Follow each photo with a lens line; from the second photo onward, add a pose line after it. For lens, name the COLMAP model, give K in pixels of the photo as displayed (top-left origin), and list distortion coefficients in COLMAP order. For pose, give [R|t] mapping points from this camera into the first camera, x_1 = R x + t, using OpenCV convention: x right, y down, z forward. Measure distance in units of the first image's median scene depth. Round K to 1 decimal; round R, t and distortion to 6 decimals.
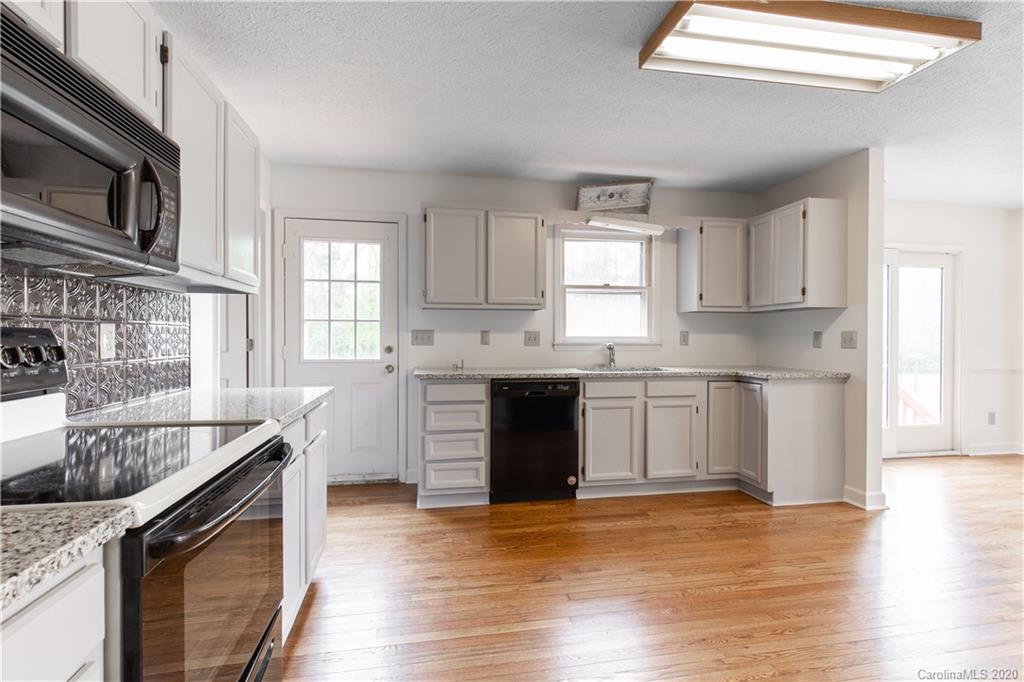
lens RADIAL K [[463.0, 0, 505.7], [0, 463.0, 341.7], [0, 0, 1]] dist [0.005062, -0.002482]
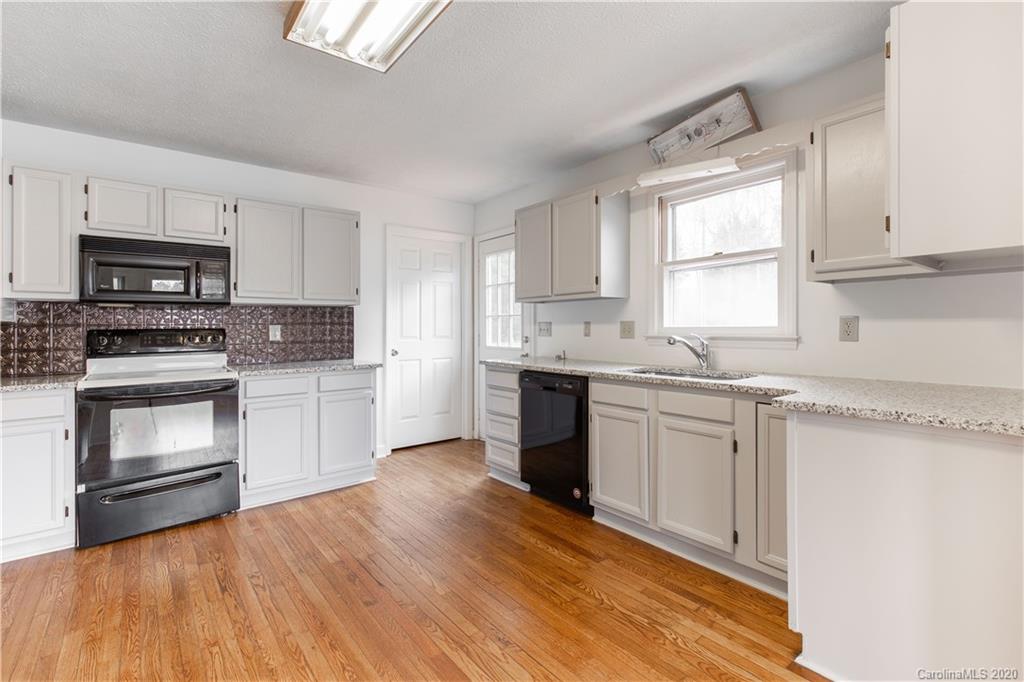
lens RADIAL K [[463.0, 0, 520.0], [0, 463.0, 328.8], [0, 0, 1]] dist [0.005062, -0.002482]
pose [[0.497392, -0.002566, -0.867522, 0.840706], [-0.000545, 0.999995, -0.003270, -0.006861], [0.867526, 0.002100, 0.497388, 0.469943]]
